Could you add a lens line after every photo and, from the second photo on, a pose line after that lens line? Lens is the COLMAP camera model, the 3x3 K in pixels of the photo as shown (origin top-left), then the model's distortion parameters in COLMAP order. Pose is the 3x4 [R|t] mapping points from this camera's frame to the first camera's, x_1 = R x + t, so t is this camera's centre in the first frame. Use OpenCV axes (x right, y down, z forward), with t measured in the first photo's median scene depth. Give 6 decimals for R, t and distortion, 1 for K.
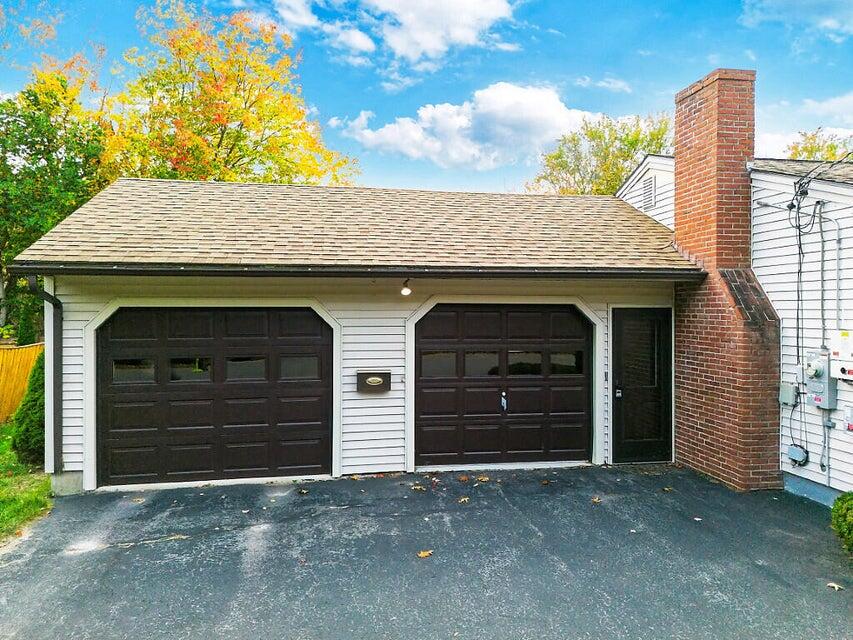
lens RADIAL K [[609.3, 0, 426.5], [0, 609.3, 320.0], [0, 0, 1]] dist [0.029950, -0.007457]
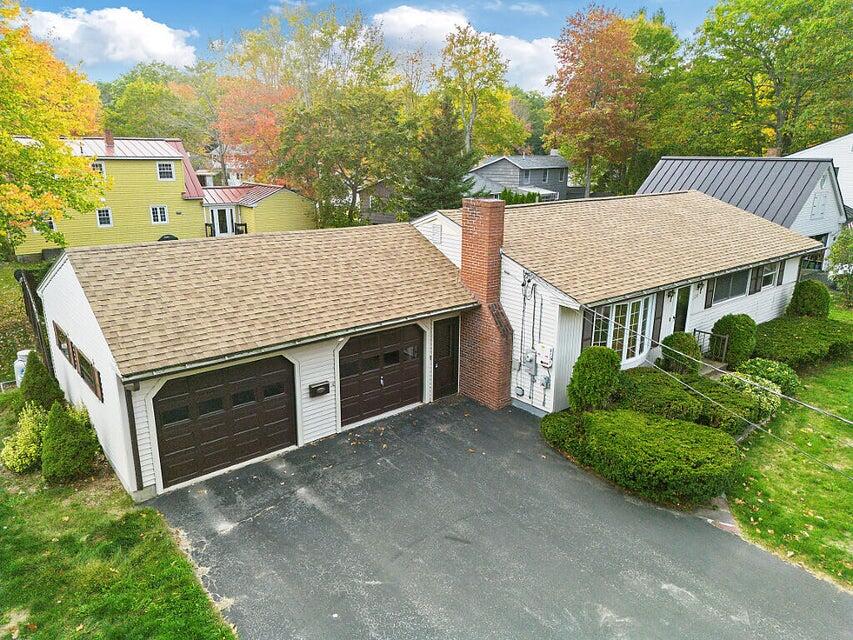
lens RADIAL K [[623.3, 0, 426.5], [0, 623.3, 320.0], [0, 0, 1]] dist [0.030463, -0.003300]
pose [[0.856623, -0.141325, 0.496211, -0.681715], [-0.004400, 0.959718, 0.280932, -0.588111], [-0.515925, -0.242836, 0.821494, -0.547234]]
